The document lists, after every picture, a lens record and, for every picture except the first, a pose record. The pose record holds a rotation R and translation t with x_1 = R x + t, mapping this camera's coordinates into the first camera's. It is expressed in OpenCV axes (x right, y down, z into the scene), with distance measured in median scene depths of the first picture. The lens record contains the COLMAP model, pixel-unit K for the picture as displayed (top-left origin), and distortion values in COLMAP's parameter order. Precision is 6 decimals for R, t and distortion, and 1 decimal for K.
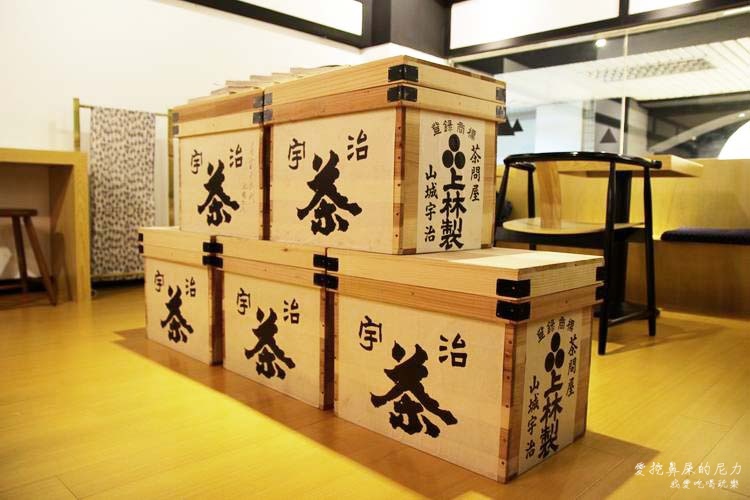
lens RADIAL K [[584.3, 0, 374.9], [0, 584.3, 252.8], [0, 0, 1]] dist [-0.058039, 0.009620]
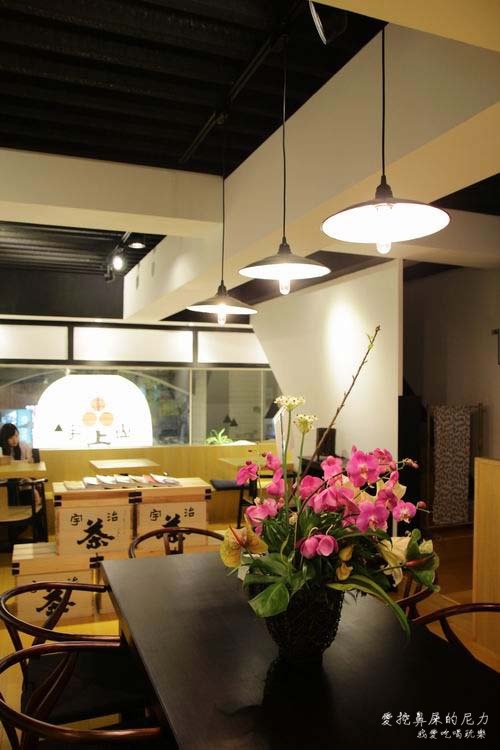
lens RADIAL K [[584.3, 0, 246.9], [0, 584.3, 374.9], [0, 0, 1]] dist [-0.058039, 0.009620]
pose [[0.420292, -0.000991, 0.907388, -2.491534], [0.073156, 0.996781, -0.032797, -0.724495], [-0.904435, 0.080165, 0.419012, -0.571381]]
